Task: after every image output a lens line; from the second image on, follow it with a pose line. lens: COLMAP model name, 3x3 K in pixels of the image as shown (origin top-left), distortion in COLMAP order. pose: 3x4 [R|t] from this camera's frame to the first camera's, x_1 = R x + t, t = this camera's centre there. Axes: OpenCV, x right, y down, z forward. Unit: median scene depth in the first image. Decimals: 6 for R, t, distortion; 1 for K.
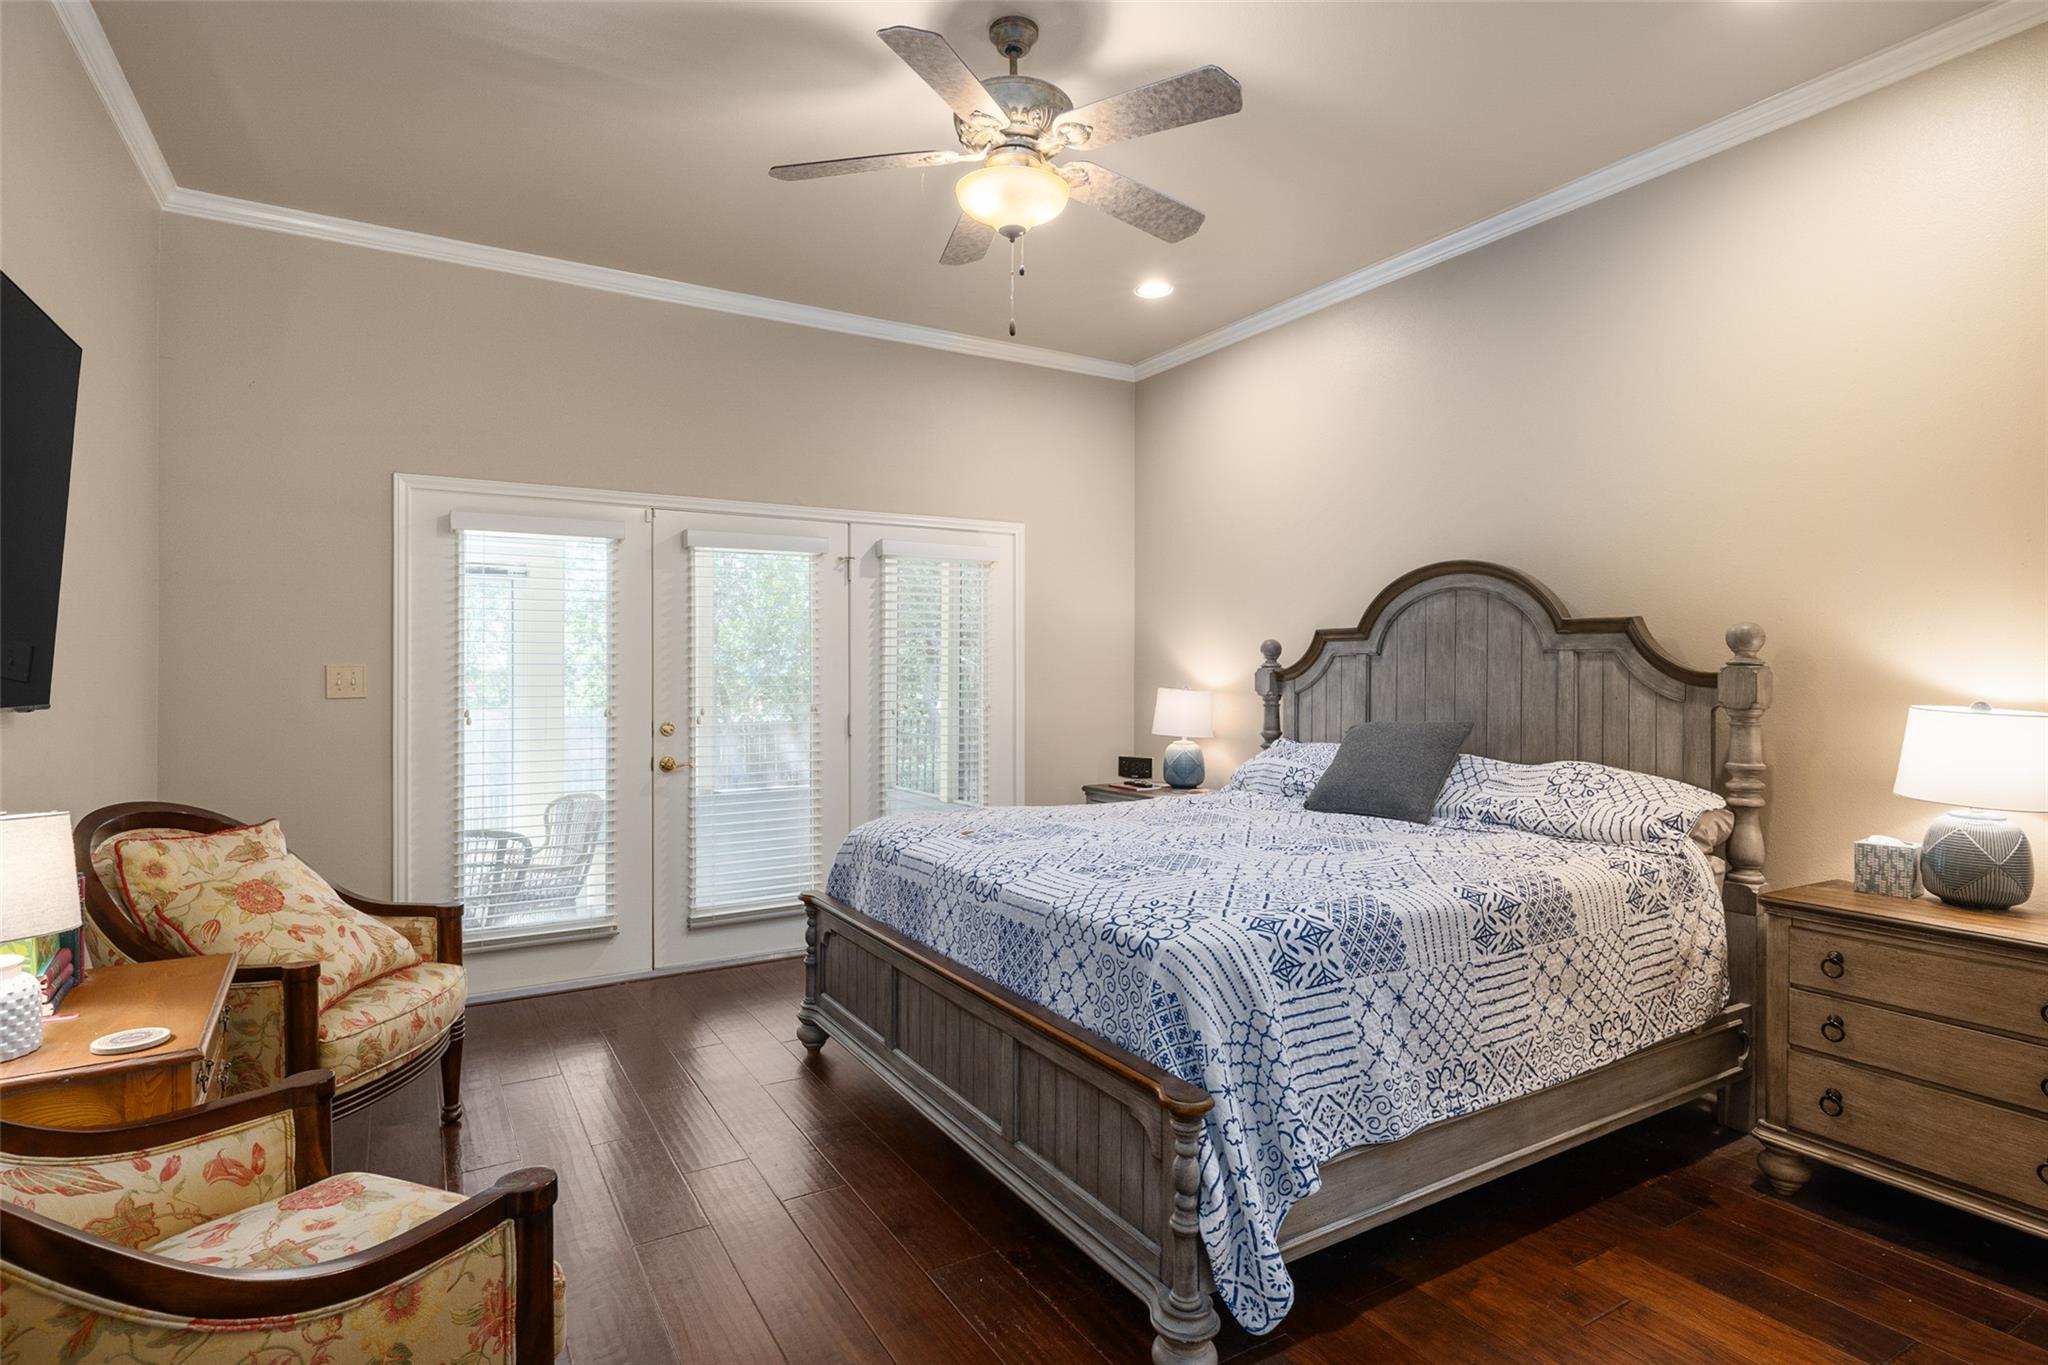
lens RADIAL K [[1037.6, 0, 1024.8], [0, 1037.6, 680.9], [0, 0, 1]] dist [0.005929, 0.000205]
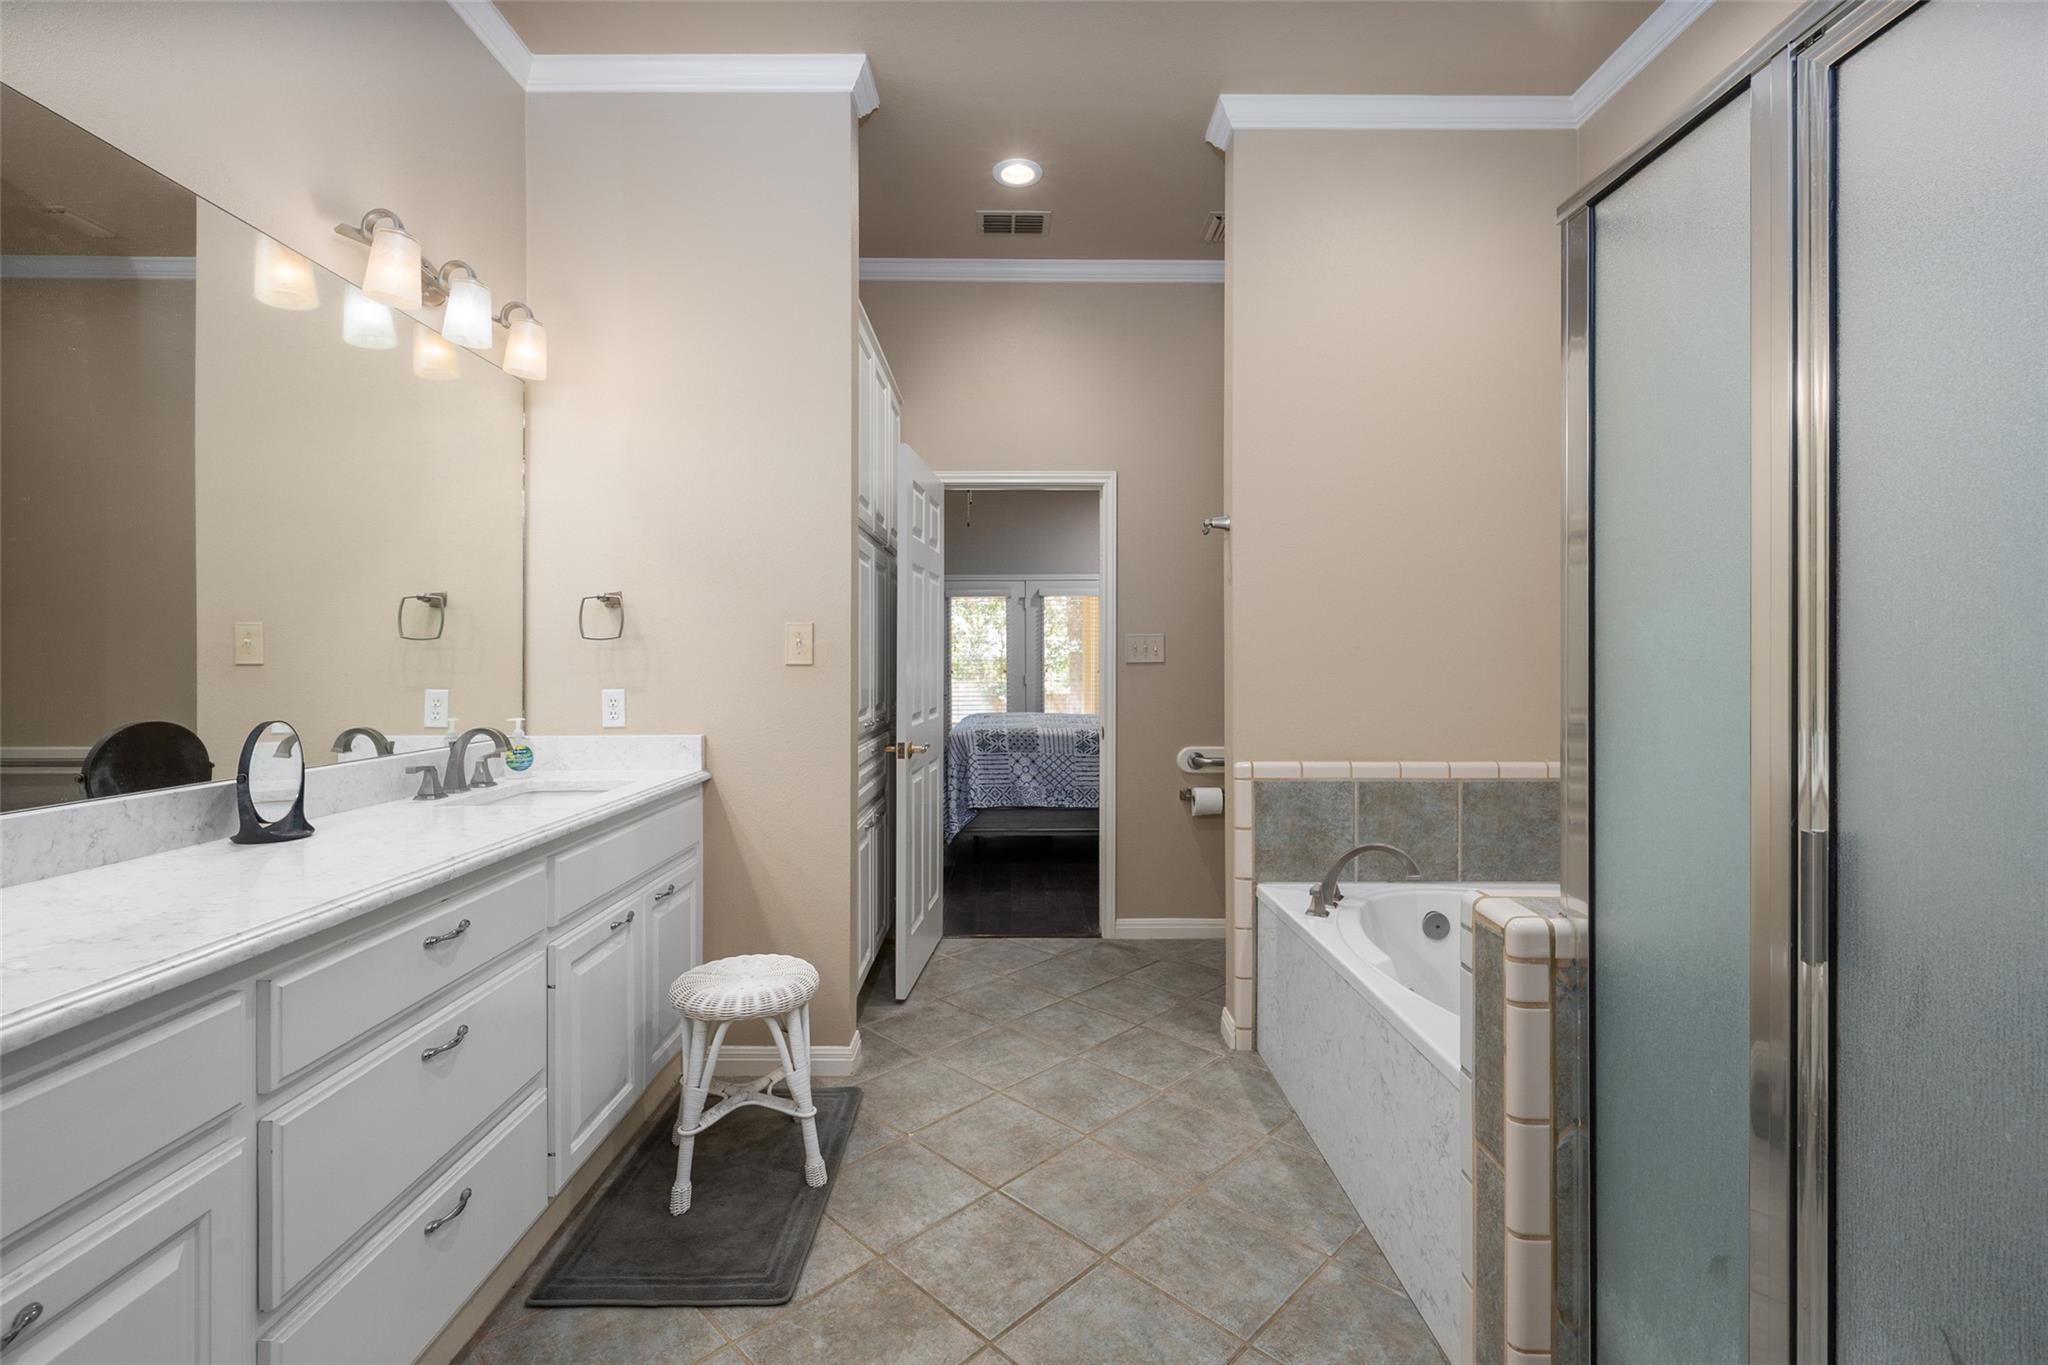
lens RADIAL K [[887.3, 0, 1026.2], [0, 887.3, 671.9], [0, 0, 1]] dist [-0.000991, -0.000776]
pose [[0.858786, 0.001679, -0.512332, 1.605328], [0.001974, 0.999976, 0.006585, 0.037953], [0.512331, -0.006667, 0.858762, -1.131259]]
